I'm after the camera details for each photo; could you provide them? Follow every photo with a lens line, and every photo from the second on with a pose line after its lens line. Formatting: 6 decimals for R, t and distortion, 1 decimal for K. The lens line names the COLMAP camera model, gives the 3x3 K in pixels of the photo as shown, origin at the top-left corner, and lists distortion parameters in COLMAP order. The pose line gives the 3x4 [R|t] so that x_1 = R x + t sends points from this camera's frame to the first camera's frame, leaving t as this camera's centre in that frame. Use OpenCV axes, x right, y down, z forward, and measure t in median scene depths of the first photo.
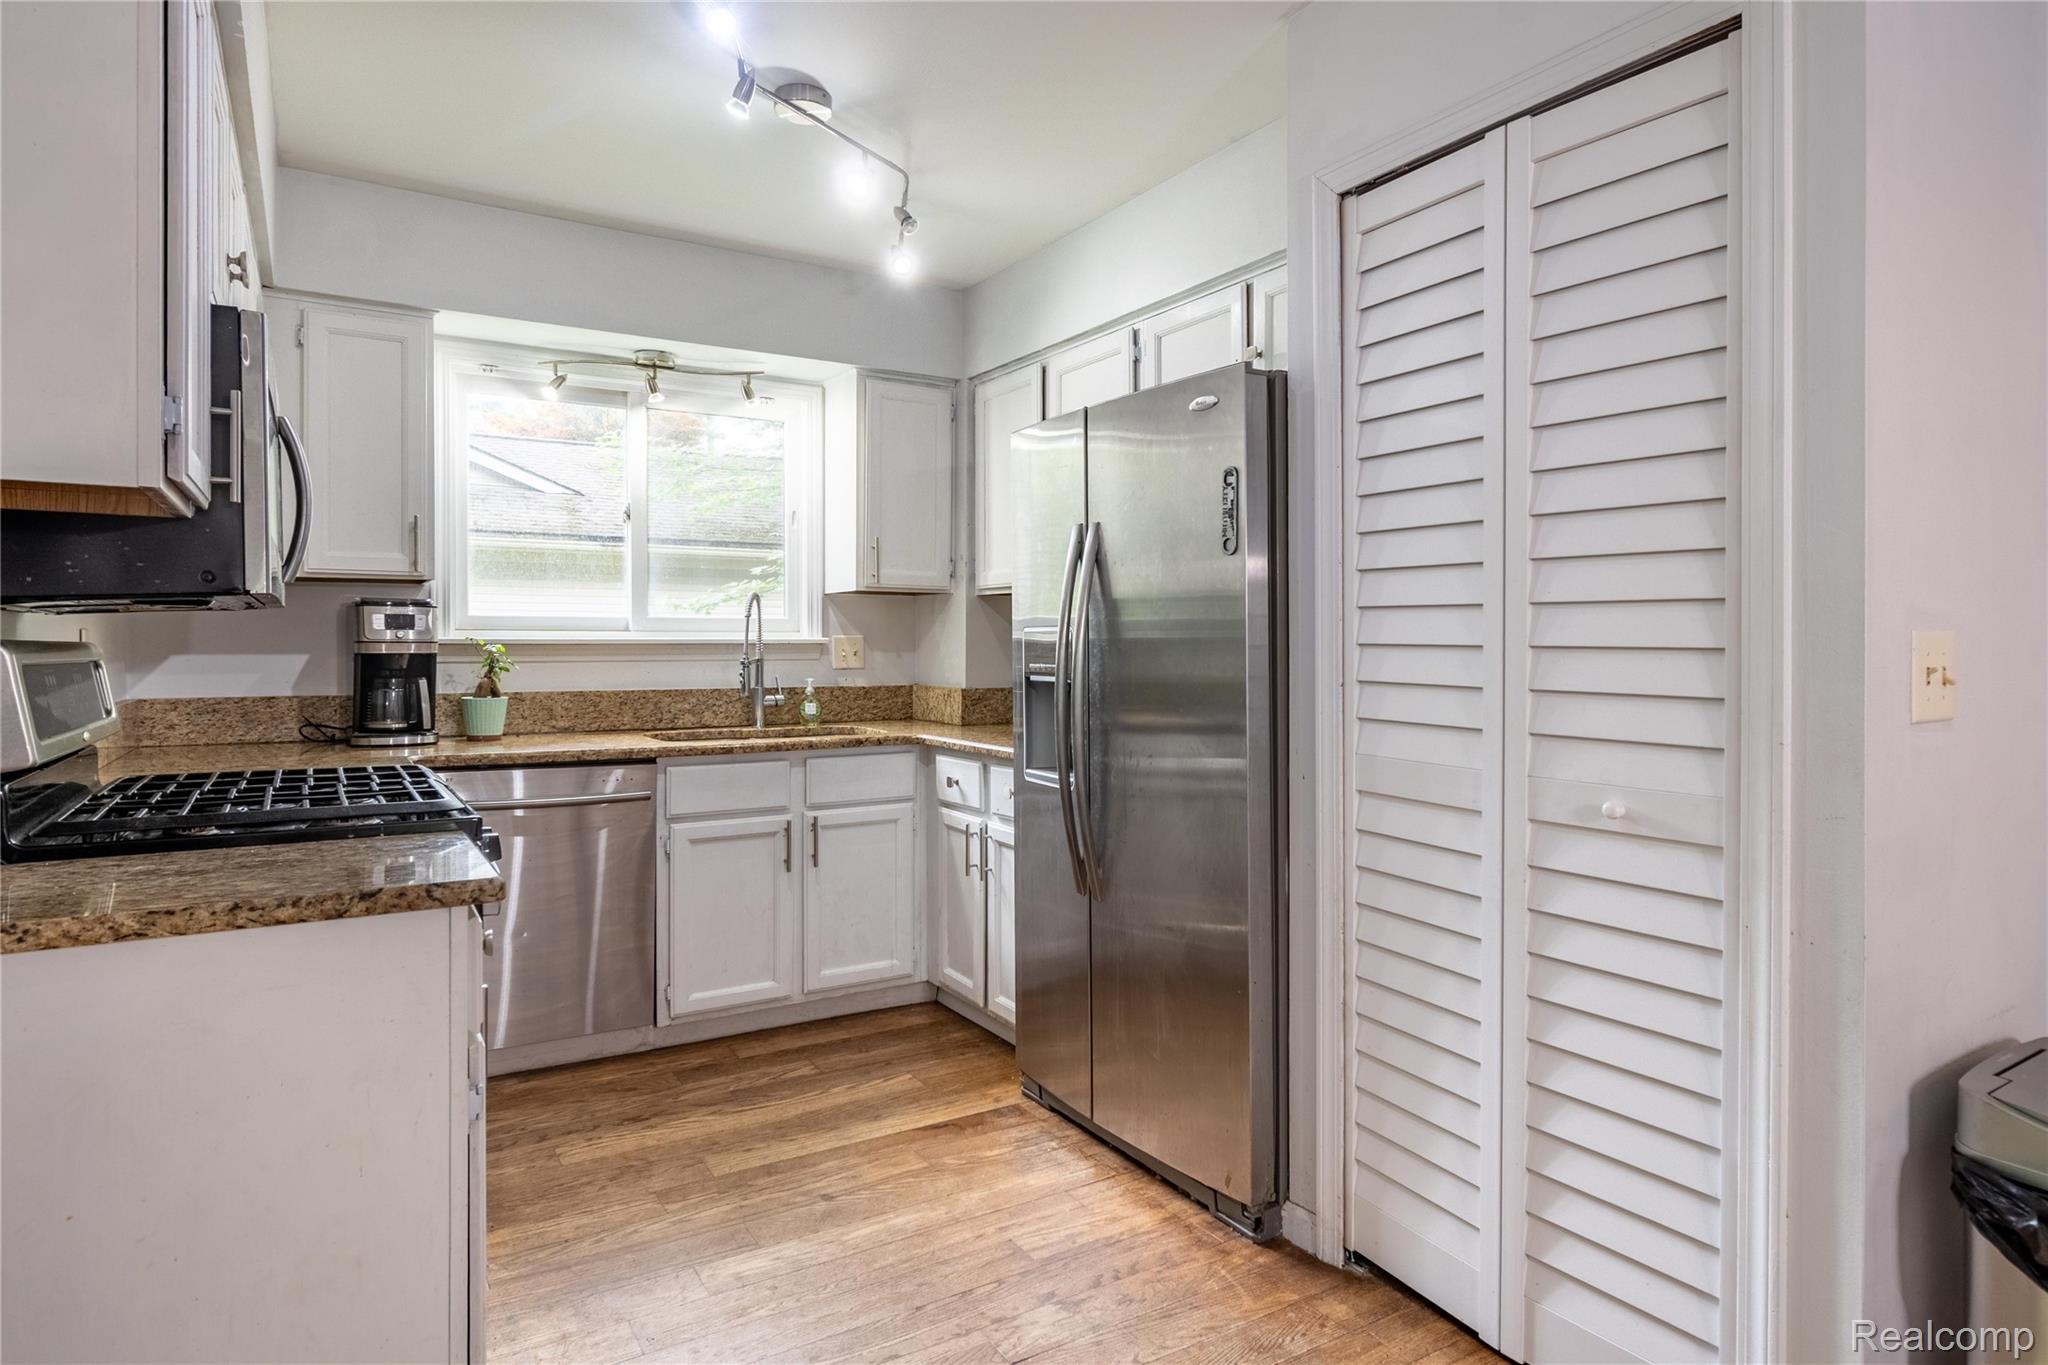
lens RADIAL K [[1157.8, 0, 1038.5], [0, 1157.8, 650.4], [0, 0, 1]] dist [0.002146, 0.000157]
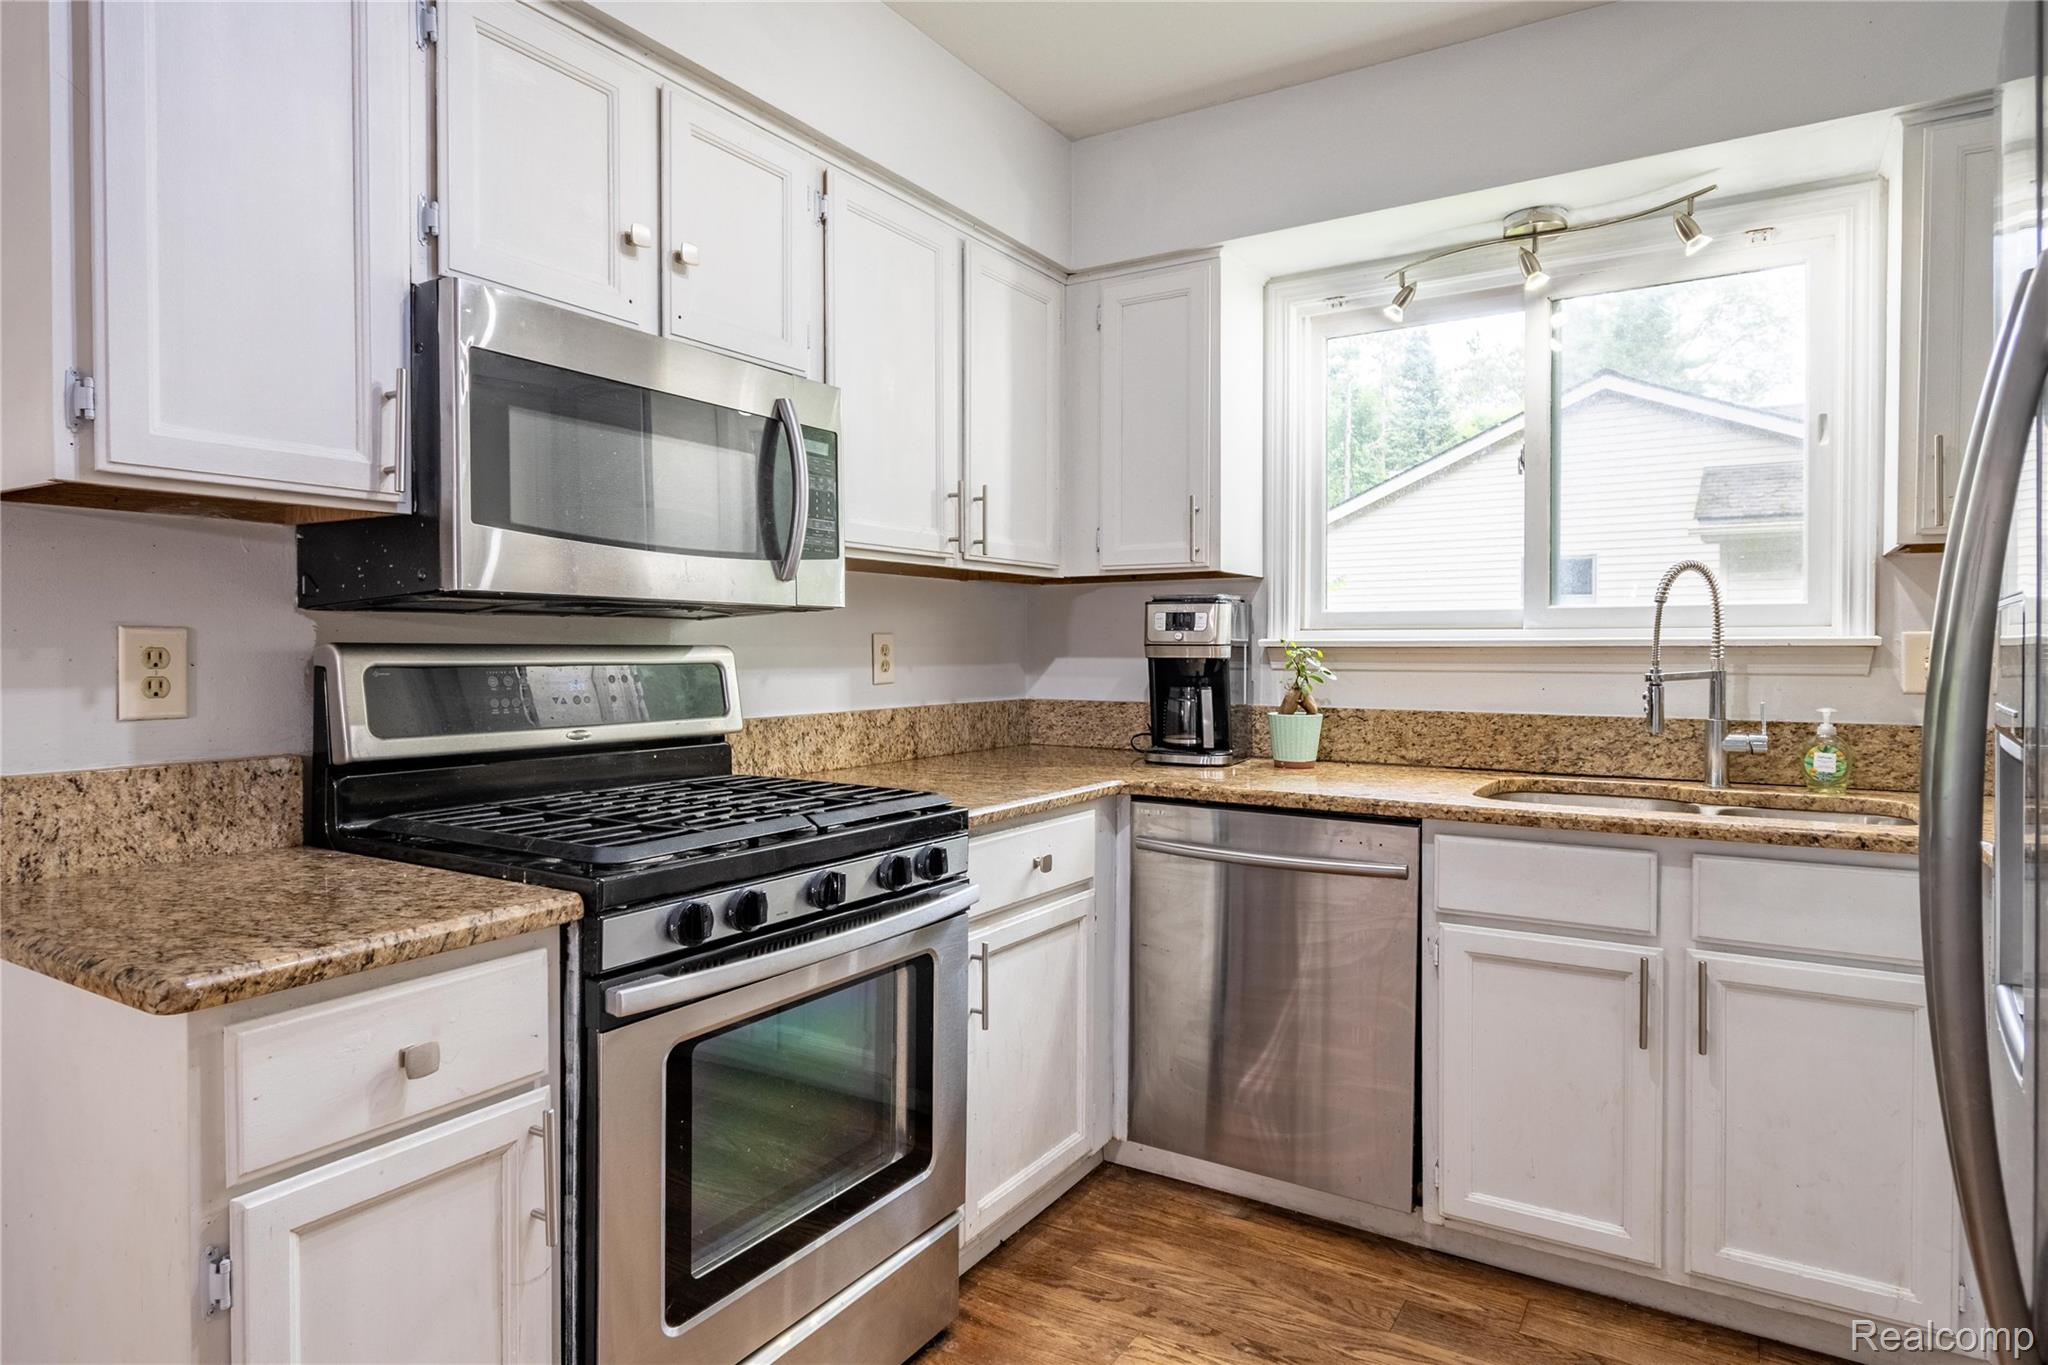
lens RADIAL K [[1158.2, 0, 1015.8], [0, 1158.2, 664.6], [0, 0, 1]] dist [0.001384, -0.001064]
pose [[0.439657, 0.013080, -0.898070, 0.163203], [-0.004916, 0.999914, 0.012157, -0.002358], [0.898152, -0.000930, 0.439684, 0.494018]]
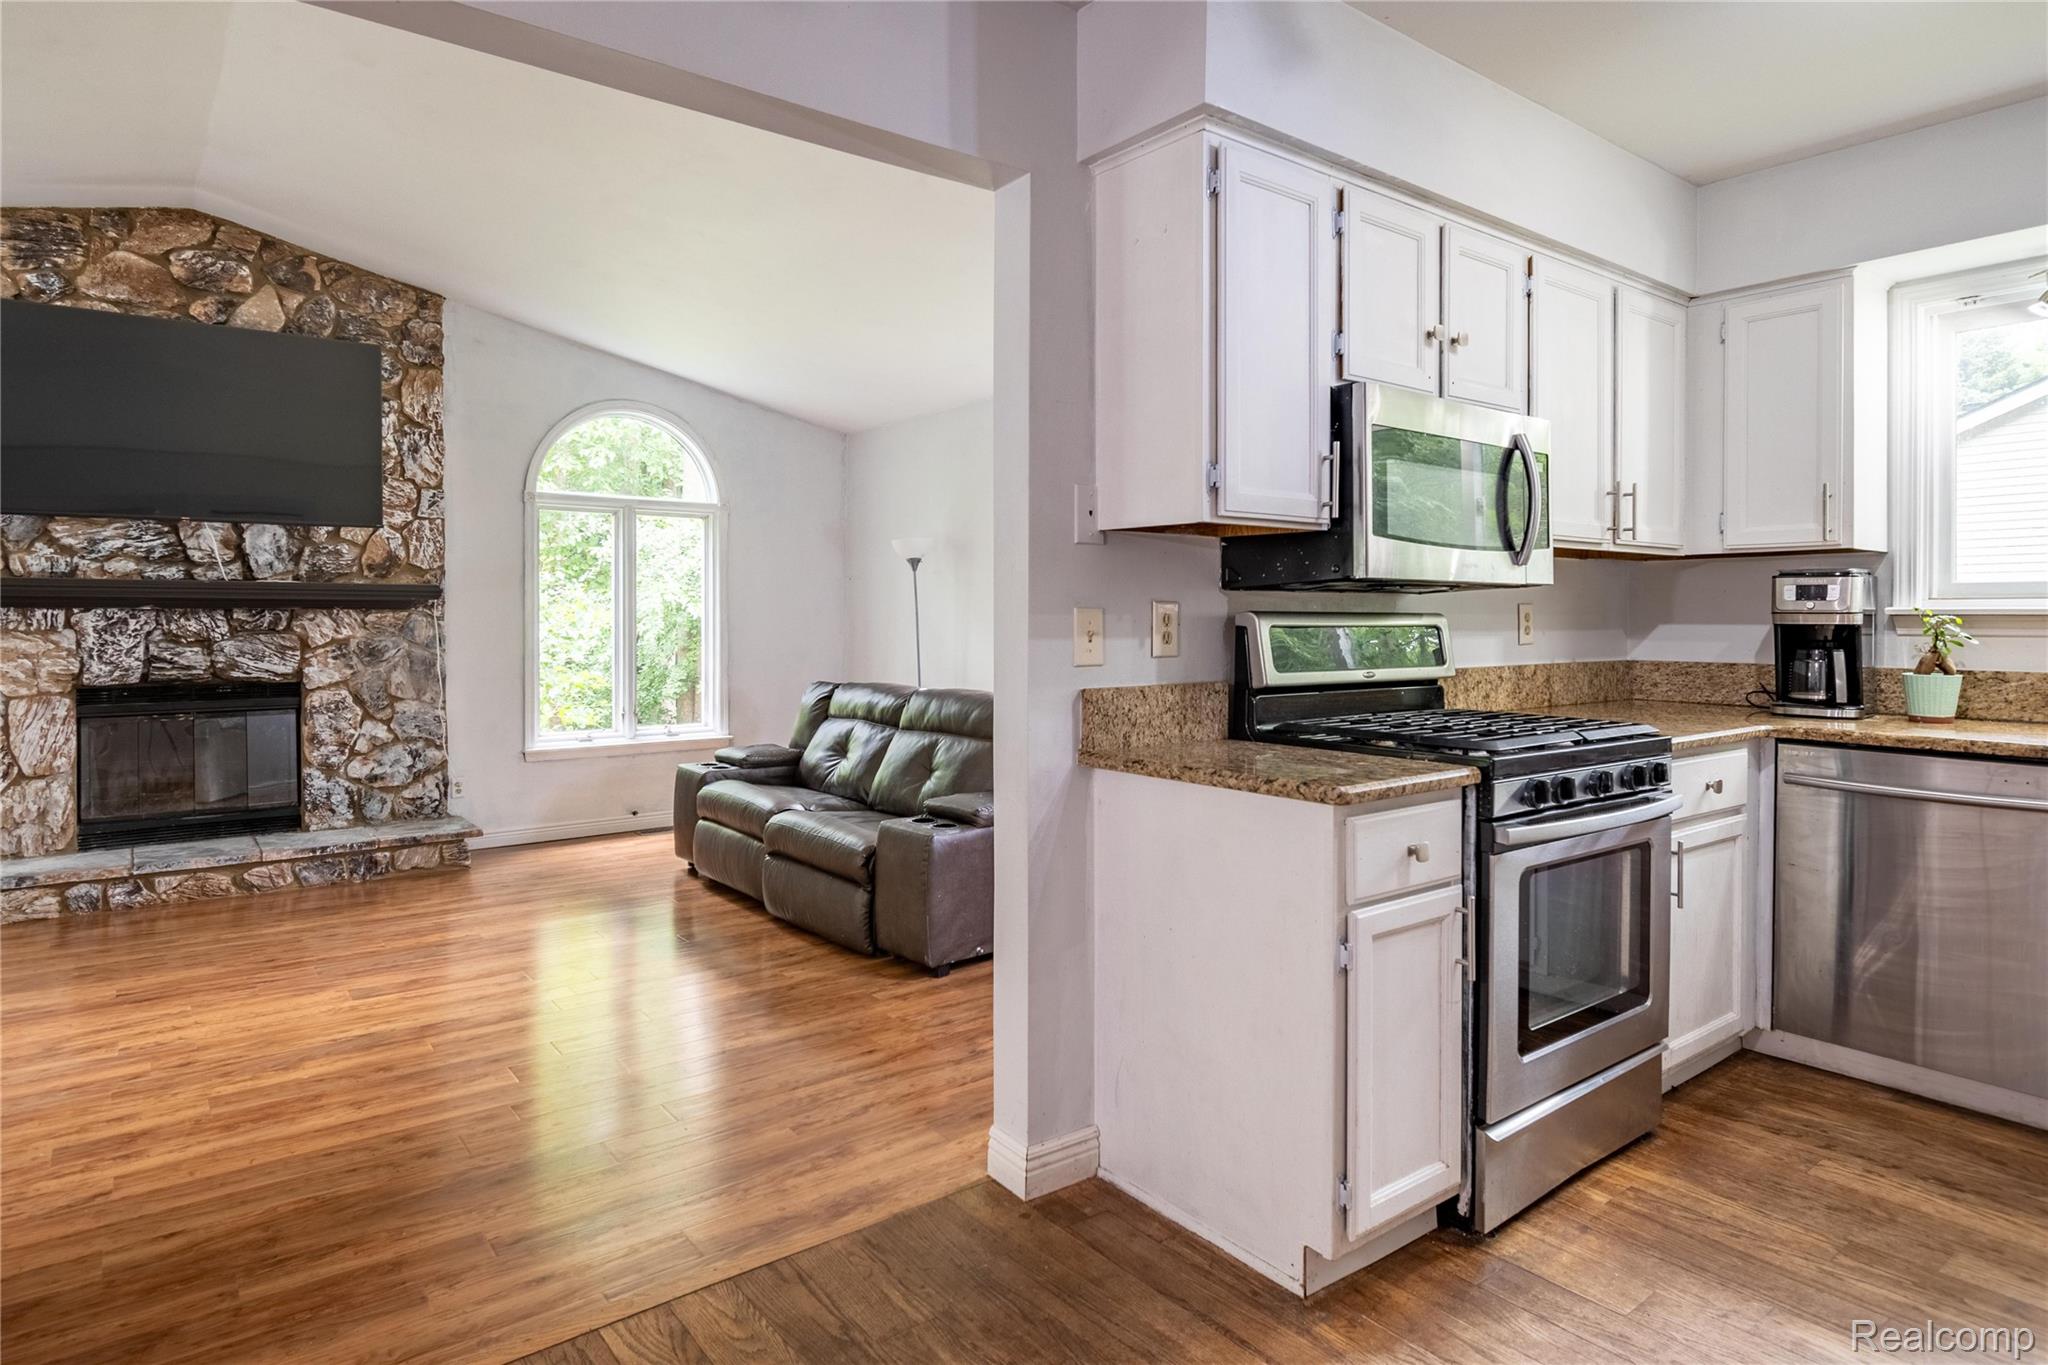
lens RADIAL K [[1144.5, 0, 1014.2], [0, 1144.5, 622.6], [0, 0, 1]] dist [0.003092, -0.003662]
pose [[0.103617, 0.003968, -0.994609, 0.343703], [-0.005749, 0.999978, 0.003391, 0.001729], [0.994601, 0.005367, 0.103637, 0.210385]]
